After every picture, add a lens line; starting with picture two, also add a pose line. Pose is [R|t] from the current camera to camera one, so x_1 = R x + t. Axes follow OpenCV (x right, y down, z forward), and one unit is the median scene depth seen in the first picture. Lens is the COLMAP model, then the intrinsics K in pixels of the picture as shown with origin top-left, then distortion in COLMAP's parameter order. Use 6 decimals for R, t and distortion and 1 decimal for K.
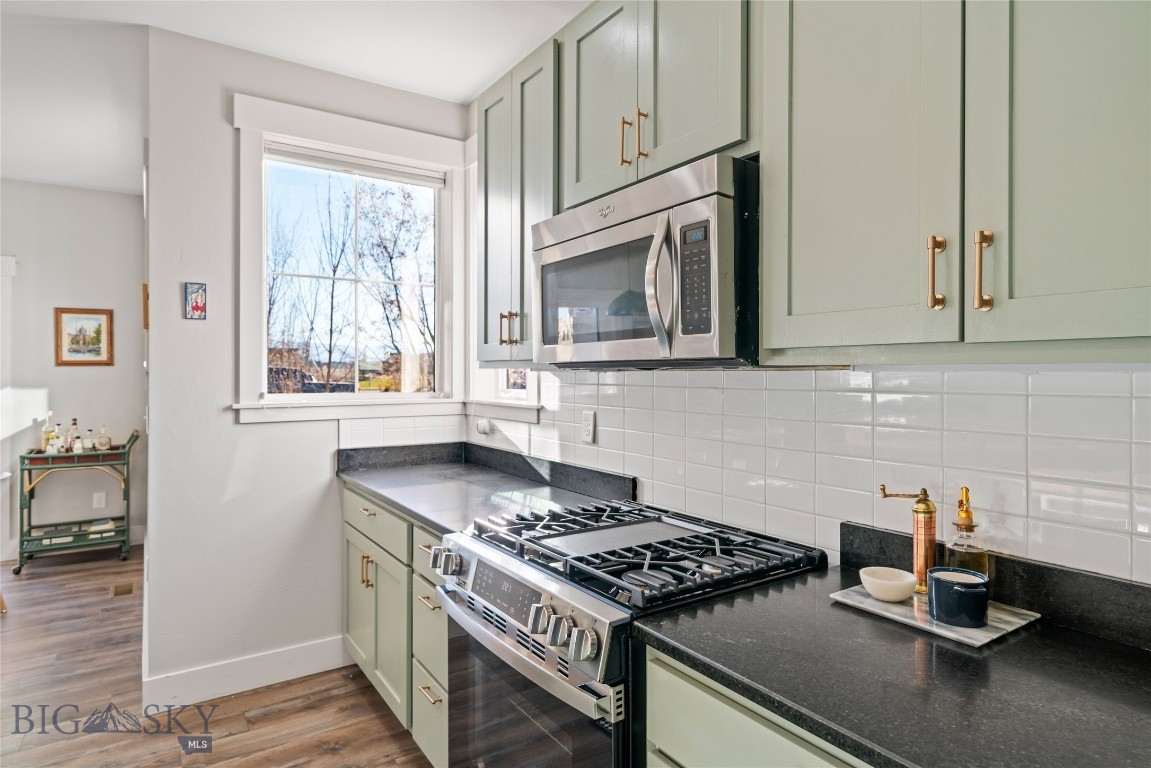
lens RADIAL K [[644.1, 0, 575.5], [0, 644.1, 370.9], [0, 0, 1]] dist [0.000365, 0.000118]
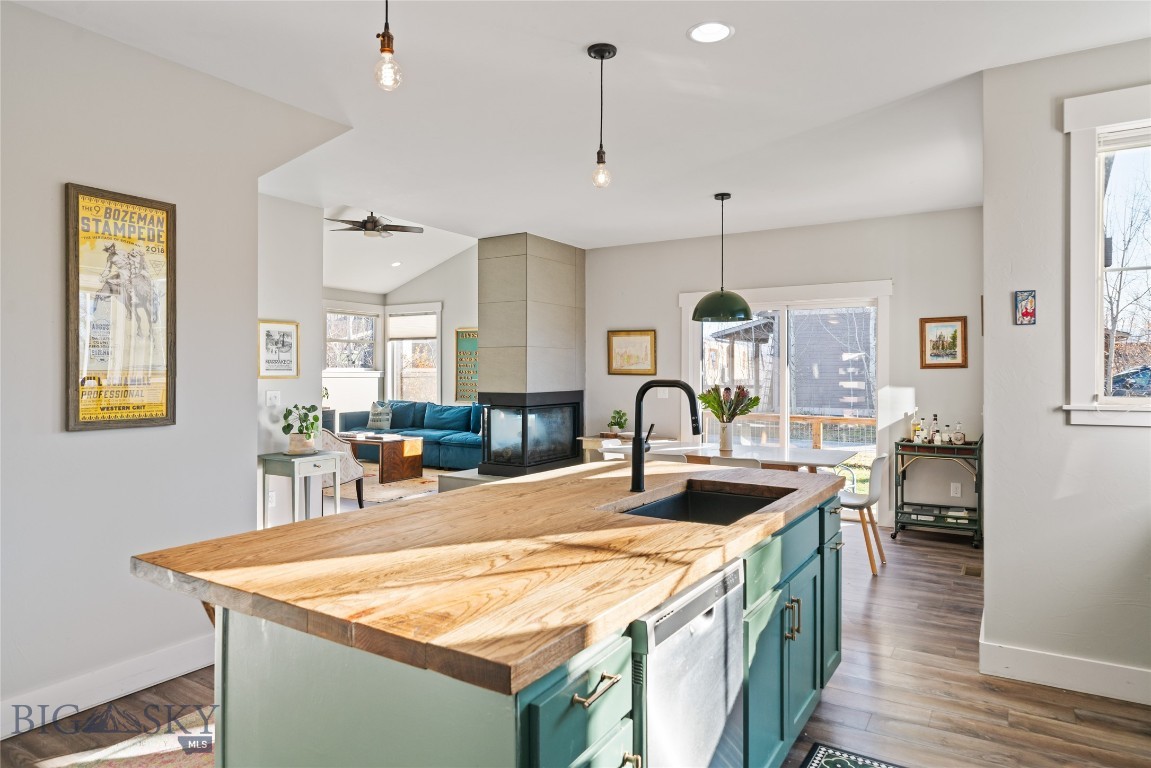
lens RADIAL K [[701.9, 0, 574.3], [0, 701.9, 374.0], [0, 0, 1]] dist [0.004657, 0.002997]
pose [[0.410215, -0.001048, -0.911988, 0.148887], [0.003522, 0.999994, 0.000435, -0.000759], [0.911982, -0.003390, 0.410216, -0.145364]]
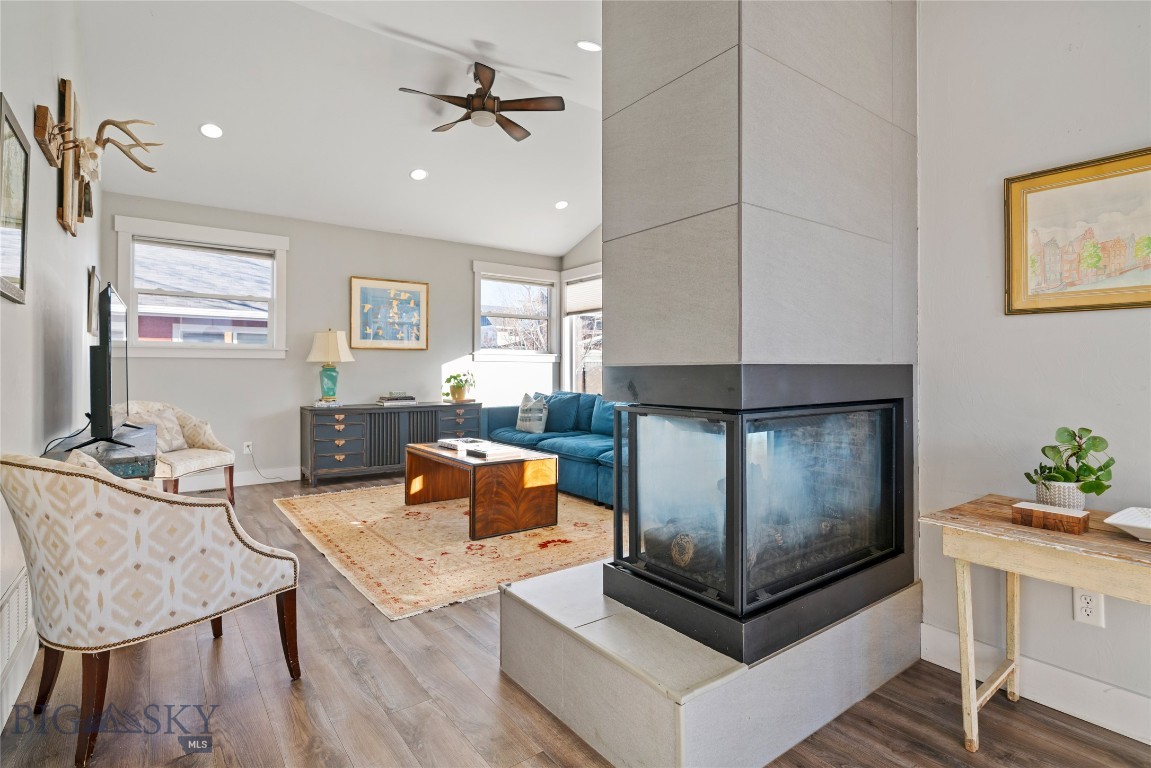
lens RADIAL K [[560.9, 0, 572.3], [0, 560.9, 371.4], [0, 0, 1]] dist [0.005373, -0.000066]
pose [[0.043637, -0.005291, -0.999033, -1.470808], [0.004229, 0.999978, -0.005111, 0.070538], [0.999039, -0.004002, 0.043658, 0.464919]]
